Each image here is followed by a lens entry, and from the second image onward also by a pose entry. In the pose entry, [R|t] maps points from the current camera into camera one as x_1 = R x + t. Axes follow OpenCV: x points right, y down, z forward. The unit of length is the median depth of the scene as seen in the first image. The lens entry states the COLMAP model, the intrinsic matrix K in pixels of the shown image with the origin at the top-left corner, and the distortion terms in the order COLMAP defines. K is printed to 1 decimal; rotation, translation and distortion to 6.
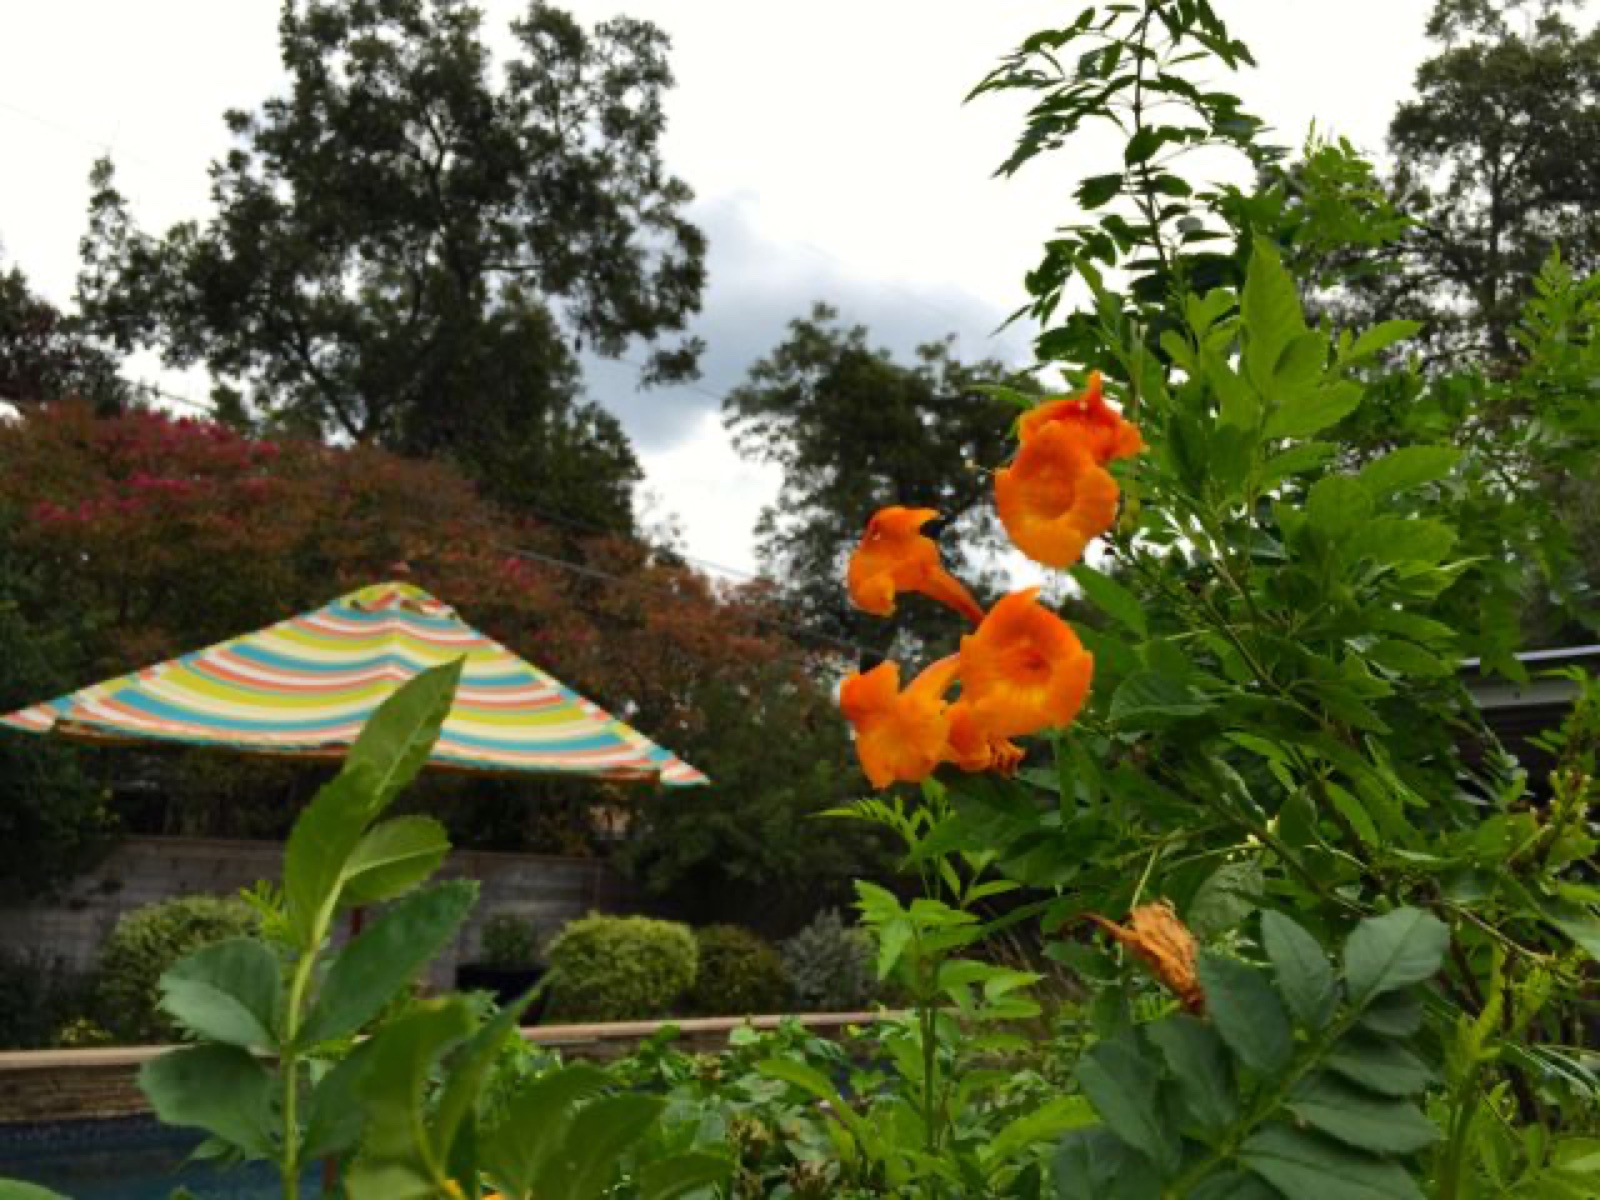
lens RADIAL K [[1361.2, 0, 800.5], [0, 1361.2, 575.1], [0, 0, 1]] dist [0.093200, -0.127770]
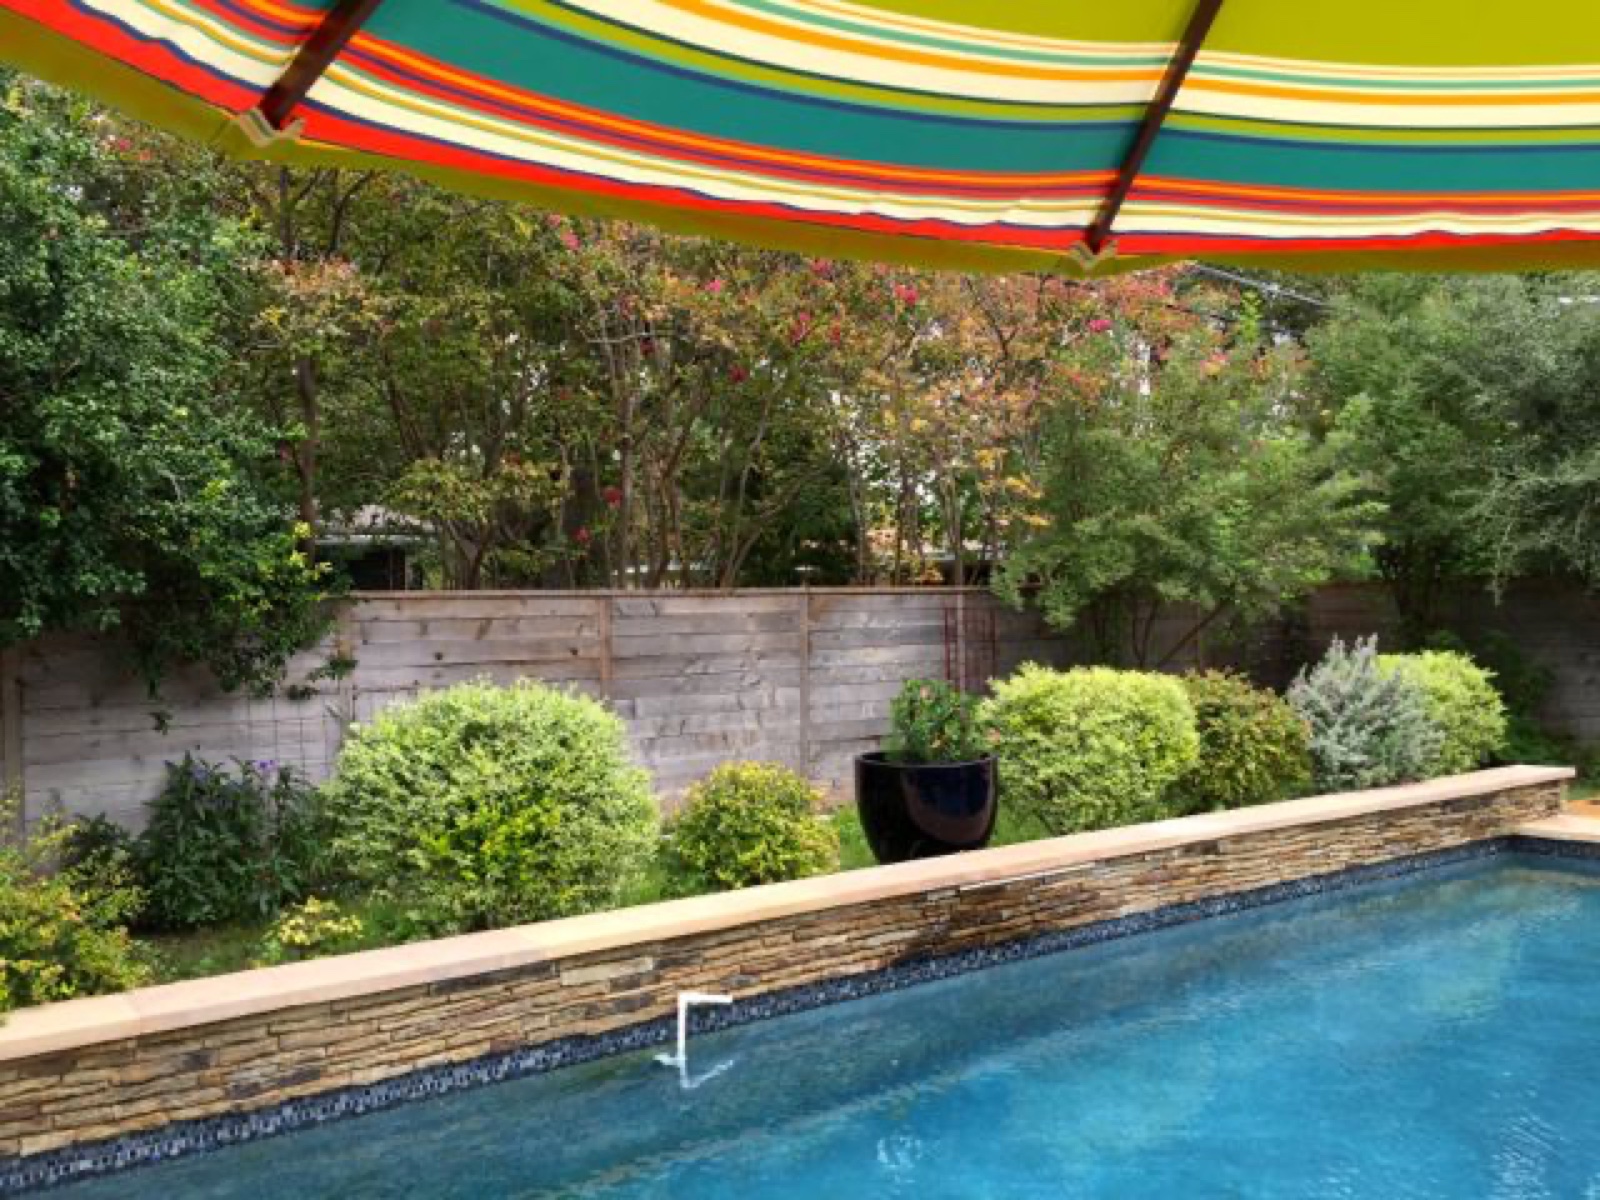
lens RADIAL K [[1361.2, 0, 800.5], [0, 1361.2, 575.1], [0, 0, 1]] dist [0.093200, -0.127770]
pose [[0.987227, -0.065022, -0.145449, -0.168991], [0.092518, 0.977200, 0.191105, 0.071115], [0.129706, -0.202120, 0.970734, 0.374337]]
